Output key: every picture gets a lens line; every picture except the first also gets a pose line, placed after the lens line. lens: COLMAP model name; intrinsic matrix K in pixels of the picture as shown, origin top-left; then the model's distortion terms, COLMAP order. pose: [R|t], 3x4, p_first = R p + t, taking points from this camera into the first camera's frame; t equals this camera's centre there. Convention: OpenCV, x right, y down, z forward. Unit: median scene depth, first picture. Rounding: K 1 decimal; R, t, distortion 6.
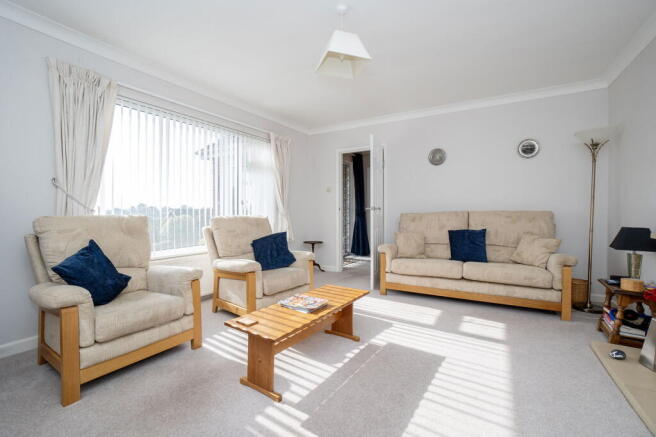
lens RADIAL K [[279.8, 0, 319.6], [0, 279.8, 210.7], [0, 0, 1]] dist [-0.026246, 0.000225]
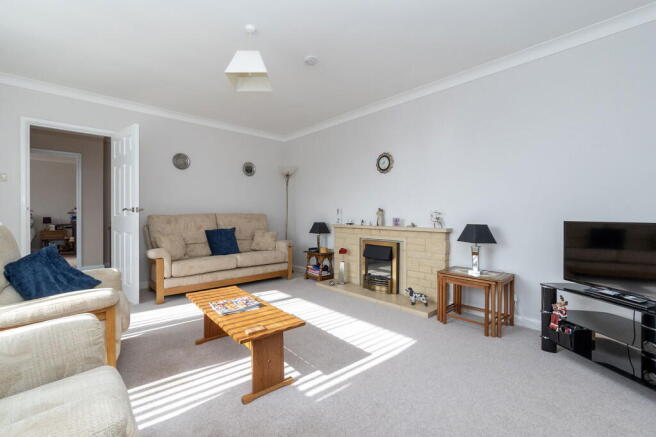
lens RADIAL K [[279.8, 0, 318.3], [0, 279.8, 211.7], [0, 0, 1]] dist [-0.026246, 0.000225]
pose [[0.305559, 0.013872, 0.952072, -0.535480], [-0.006691, 0.999900, -0.012422, 0.006898], [-0.952150, -0.002575, 0.305622, 0.252594]]
